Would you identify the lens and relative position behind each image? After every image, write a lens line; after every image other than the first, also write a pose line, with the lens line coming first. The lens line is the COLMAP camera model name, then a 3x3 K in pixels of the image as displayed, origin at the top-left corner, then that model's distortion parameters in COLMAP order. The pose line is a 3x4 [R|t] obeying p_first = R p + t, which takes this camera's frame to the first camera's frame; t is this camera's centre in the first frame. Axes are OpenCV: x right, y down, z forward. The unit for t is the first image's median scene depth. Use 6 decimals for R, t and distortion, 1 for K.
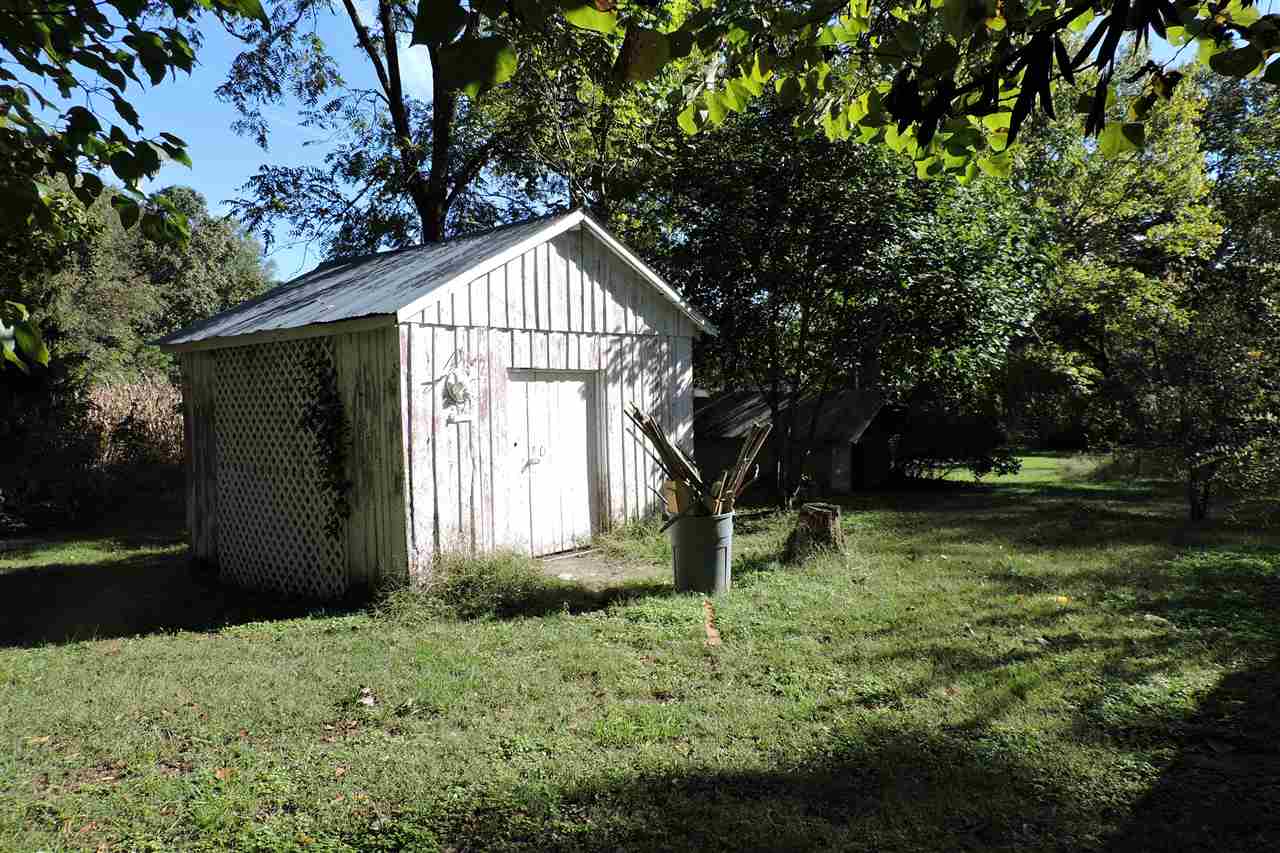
lens RADIAL K [[902.6, 0, 641.2], [0, 902.6, 431.1], [0, 0, 1]] dist [-0.025627, 0.003707]
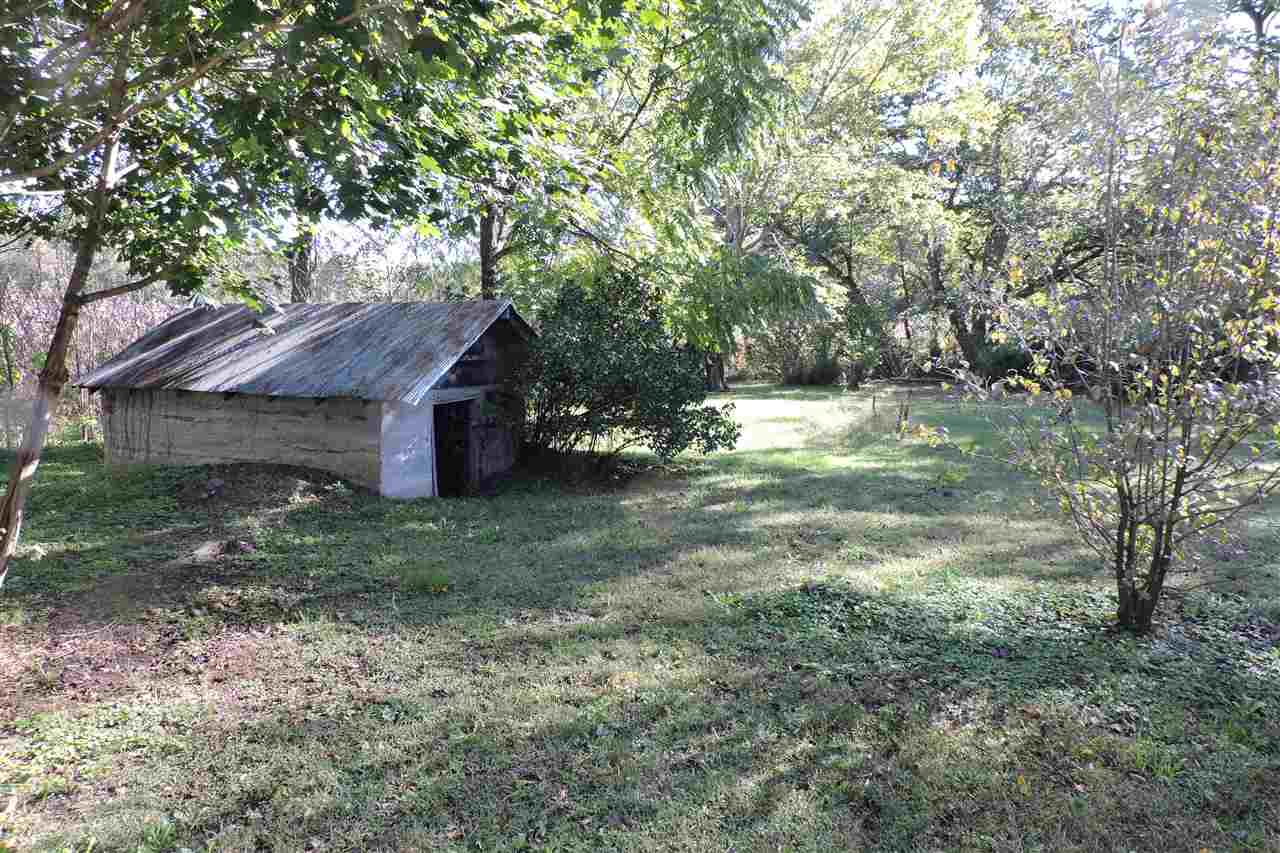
lens RADIAL K [[902.6, 0, 641.2], [0, 902.6, 431.1], [0, 0, 1]] dist [-0.025627, 0.003707]
pose [[0.967024, -0.020102, 0.253890, 0.135398], [0.000321, 0.996976, 0.077714, -0.006404], [-0.254684, -0.075070, 0.964106, 0.288072]]
